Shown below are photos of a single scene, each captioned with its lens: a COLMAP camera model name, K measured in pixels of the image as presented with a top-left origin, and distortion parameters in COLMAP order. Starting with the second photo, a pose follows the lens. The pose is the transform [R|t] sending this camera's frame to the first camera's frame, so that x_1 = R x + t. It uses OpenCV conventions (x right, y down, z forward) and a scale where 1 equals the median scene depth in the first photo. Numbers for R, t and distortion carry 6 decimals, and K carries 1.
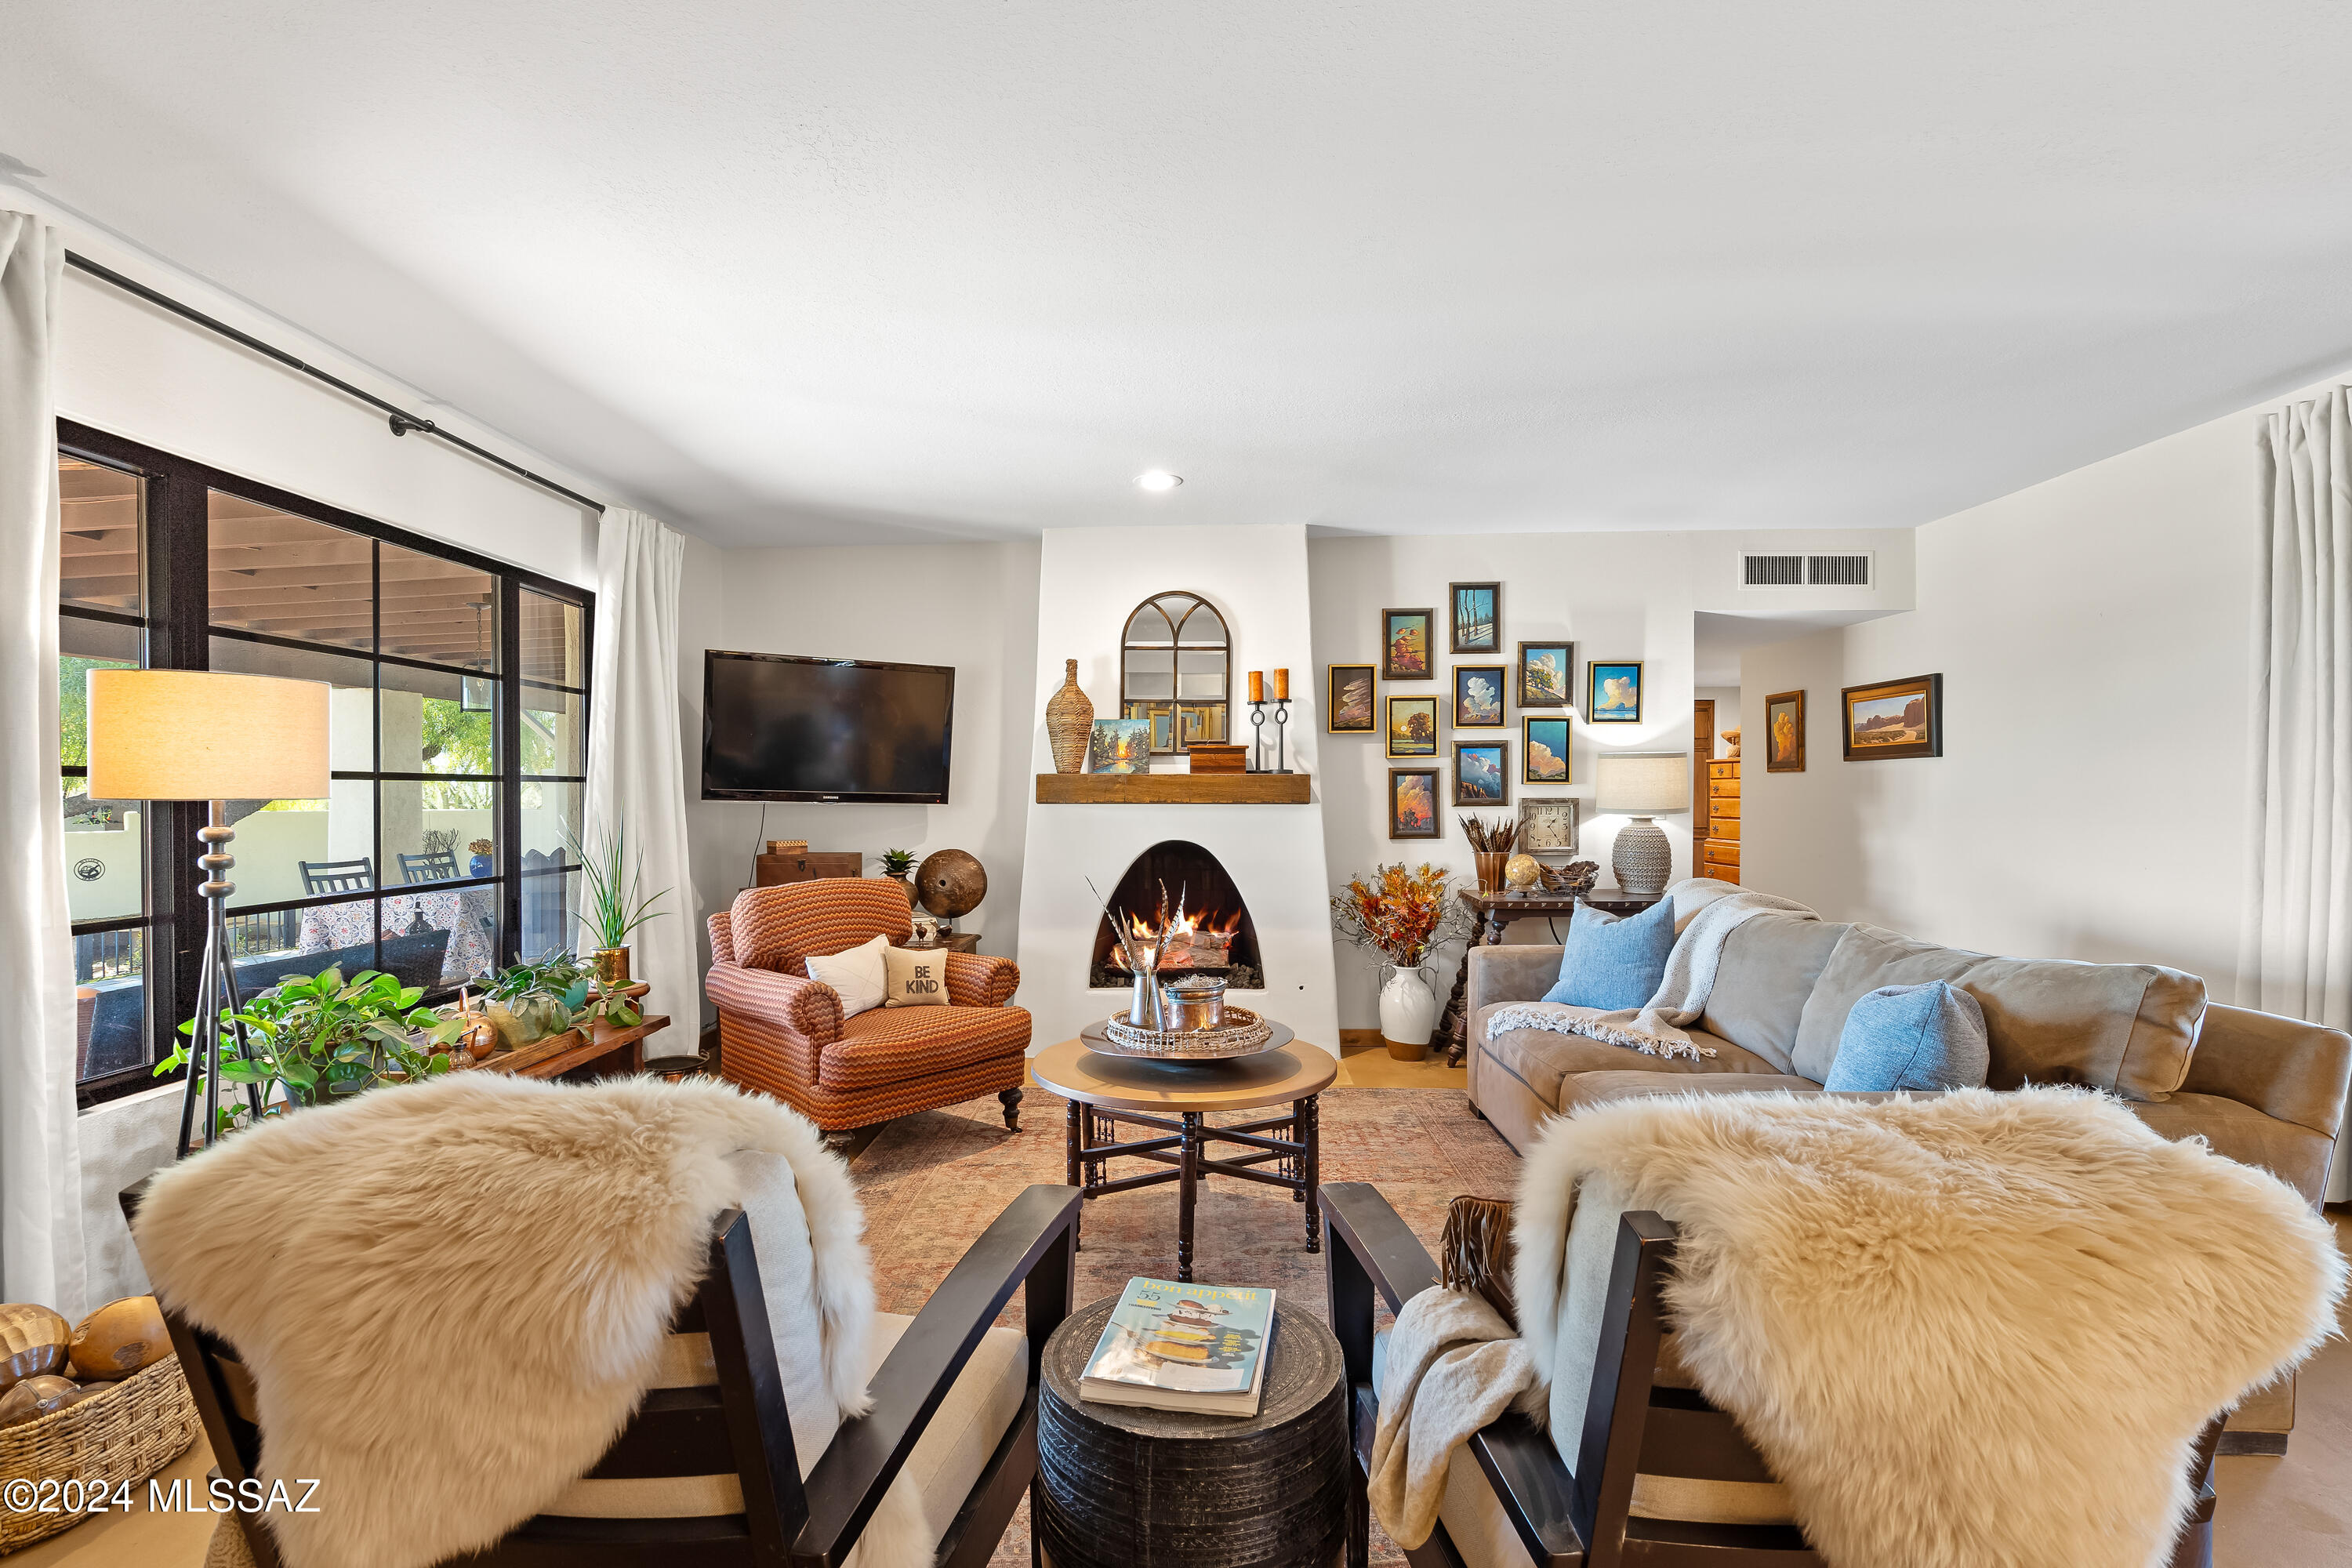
lens RADIAL K [[1084.3, 0, 1179.7], [0, 1084.3, 799.9], [0, 0, 1]] dist [-0.005955, 0.001373]
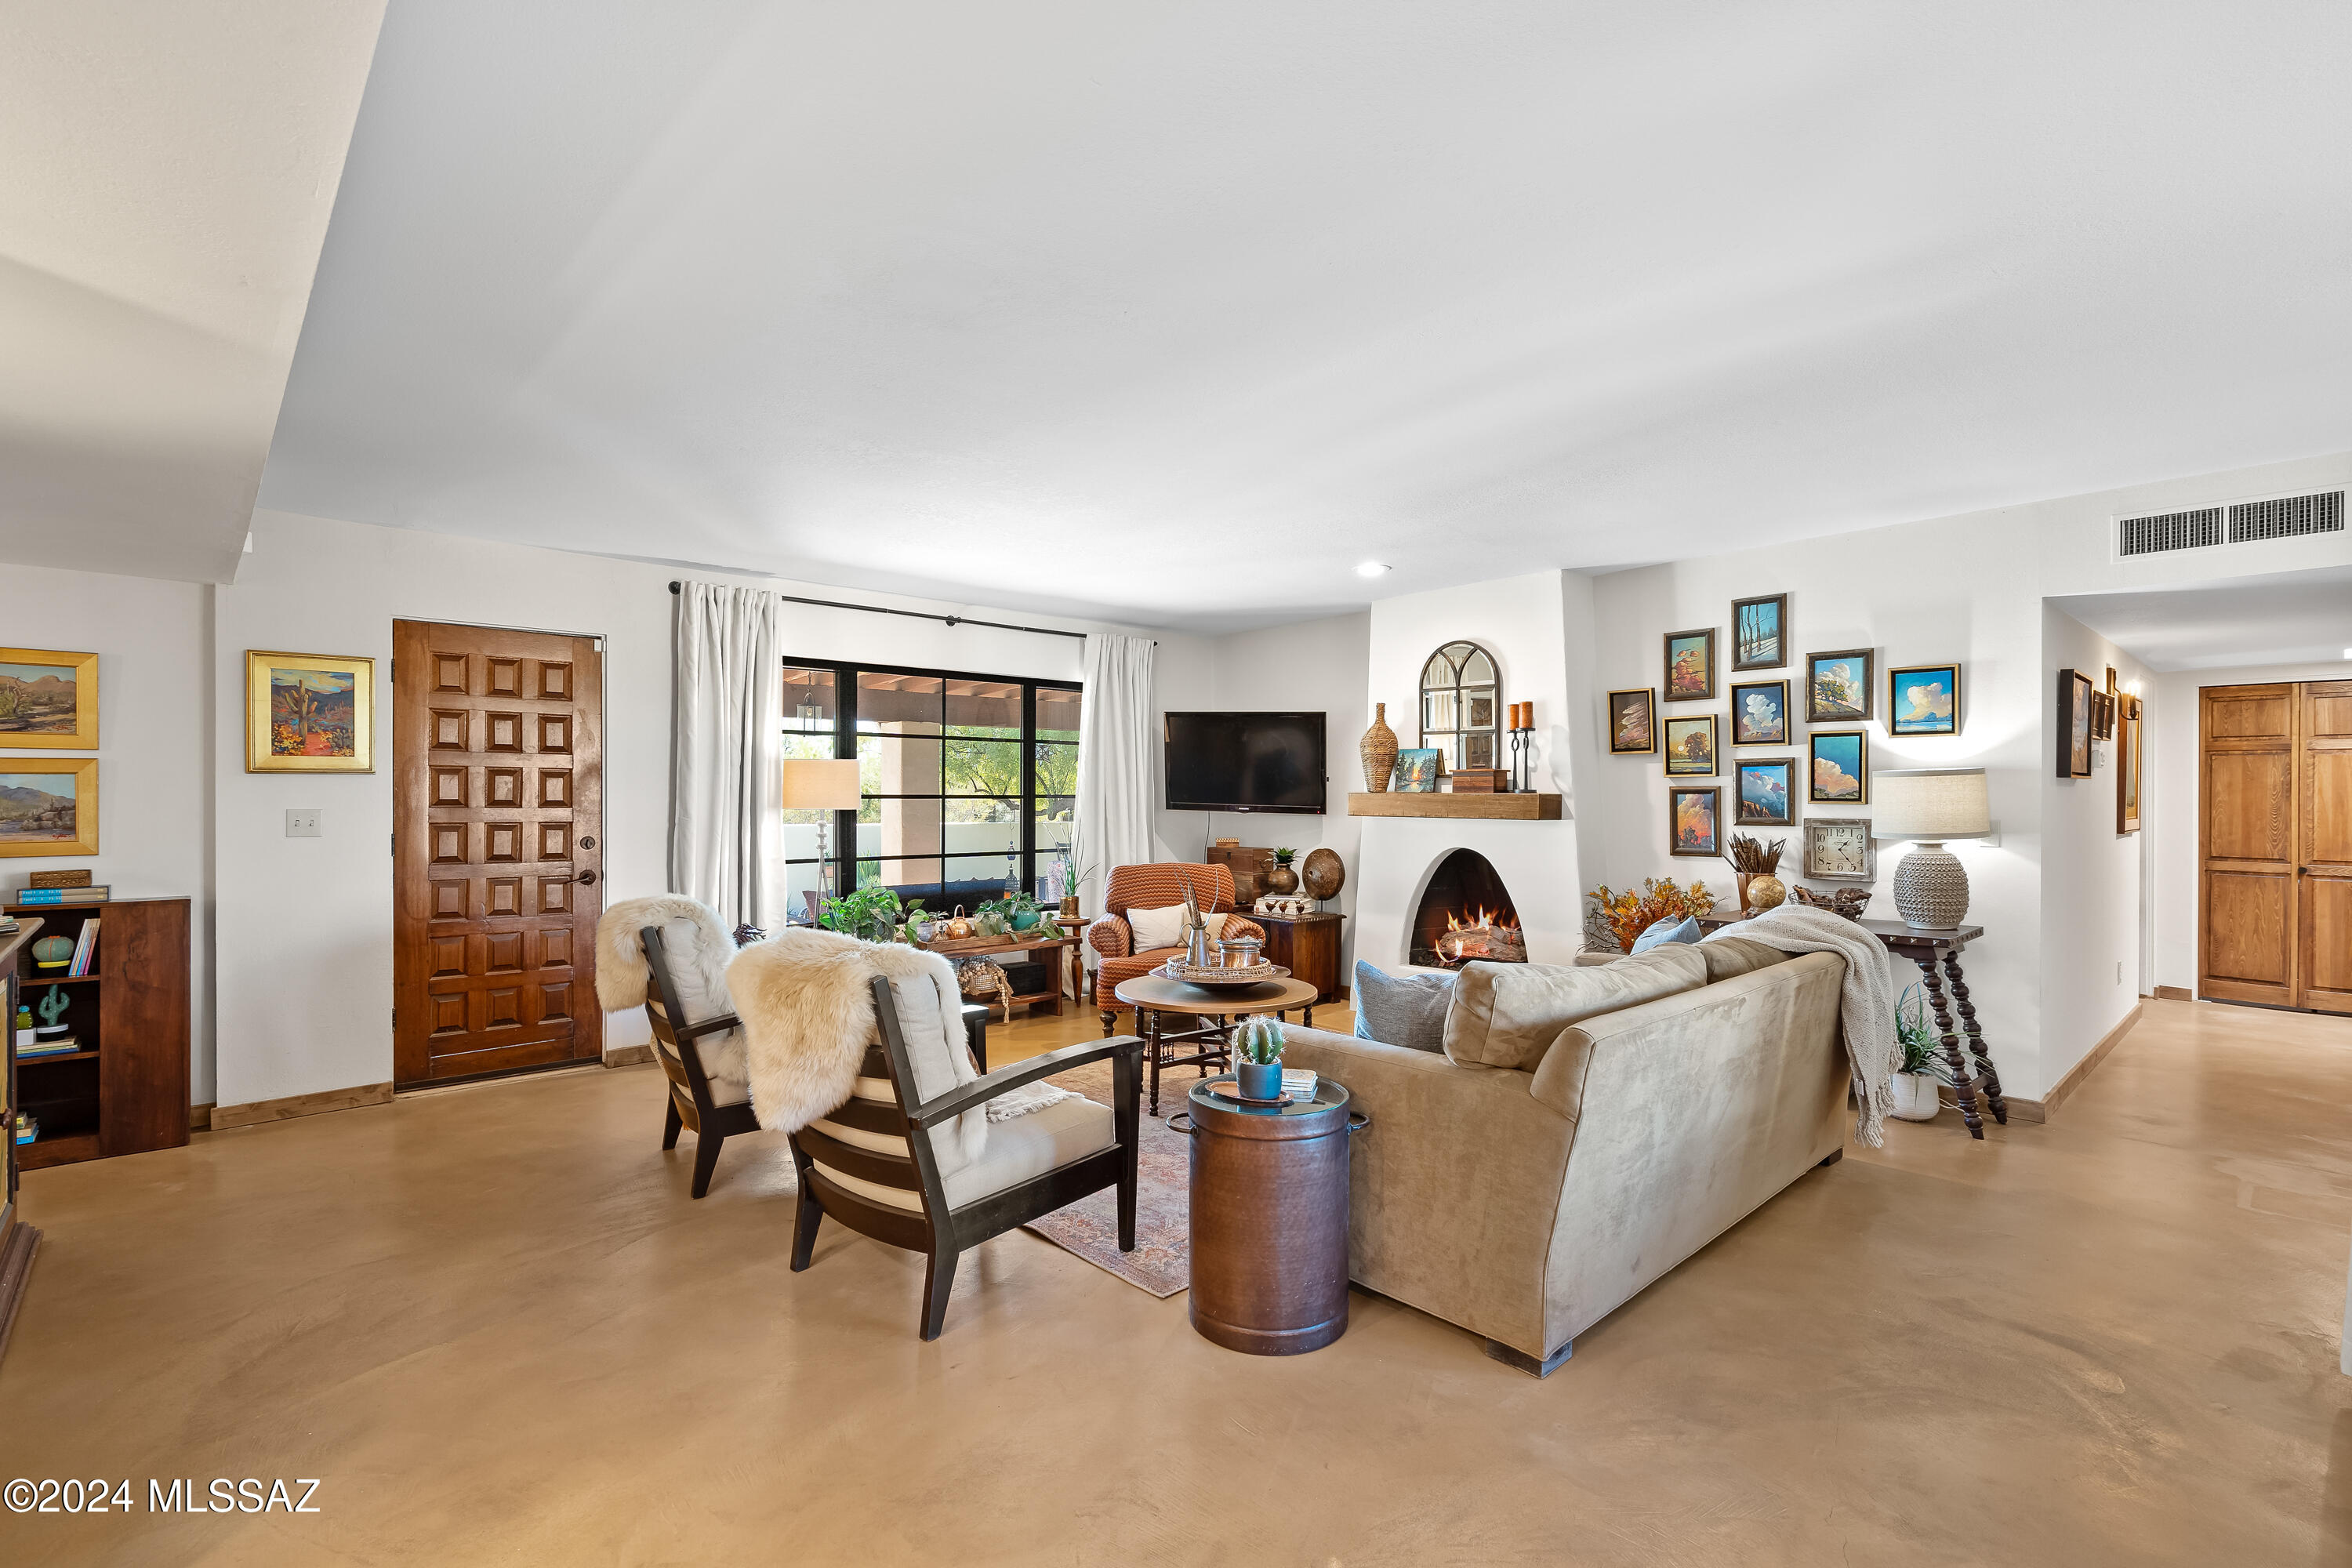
lens RADIAL K [[1084.3, 0, 1179.1], [0, 1084.3, 782.3], [0, 0, 1]] dist [-0.005955, 0.001373]
pose [[0.697135, -0.006038, -0.716915, 0.610214], [-0.012352, 0.999715, -0.020431, -0.007071], [0.716834, 0.023098, 0.696861, -0.052287]]
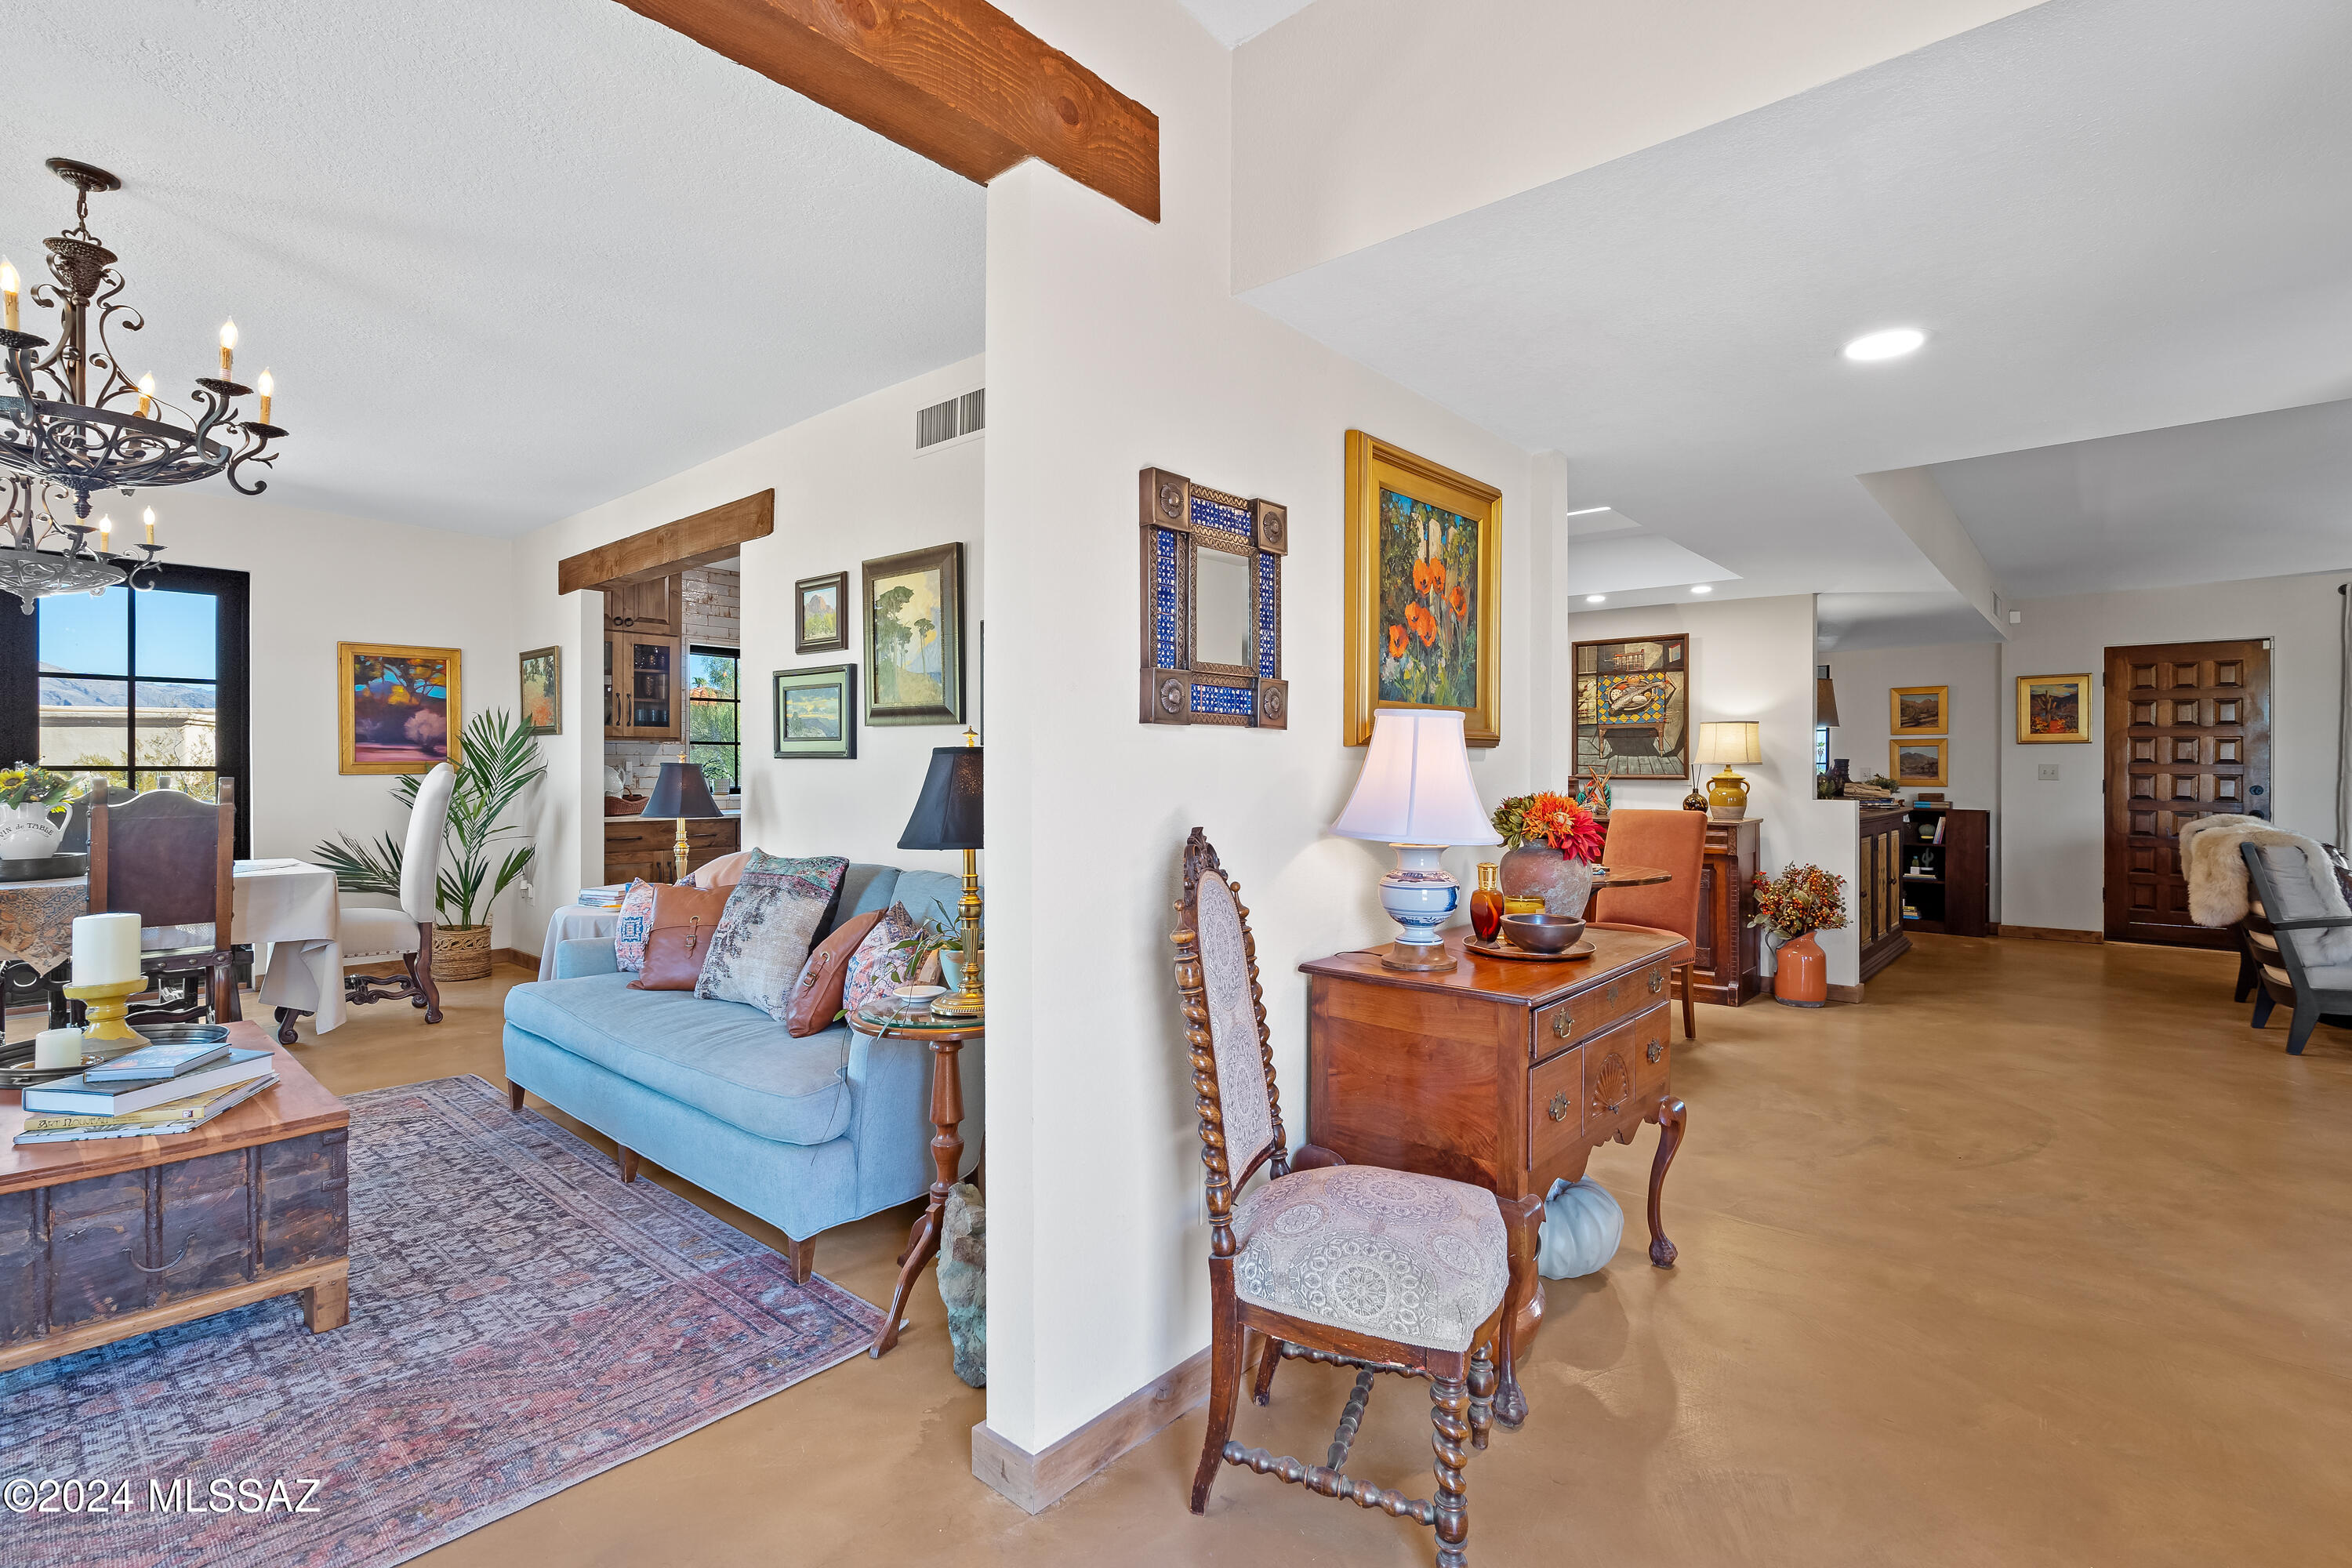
lens RADIAL K [[1084.3, 0, 1179.0], [0, 1084.3, 772.3], [0, 0, 1]] dist [-0.005955, 0.001373]
pose [[-0.642066, -0.000124, -0.766649, 1.402205], [-0.016617, 0.999767, 0.013754, 0.014997], [0.766469, 0.021570, -0.641919, 0.081279]]
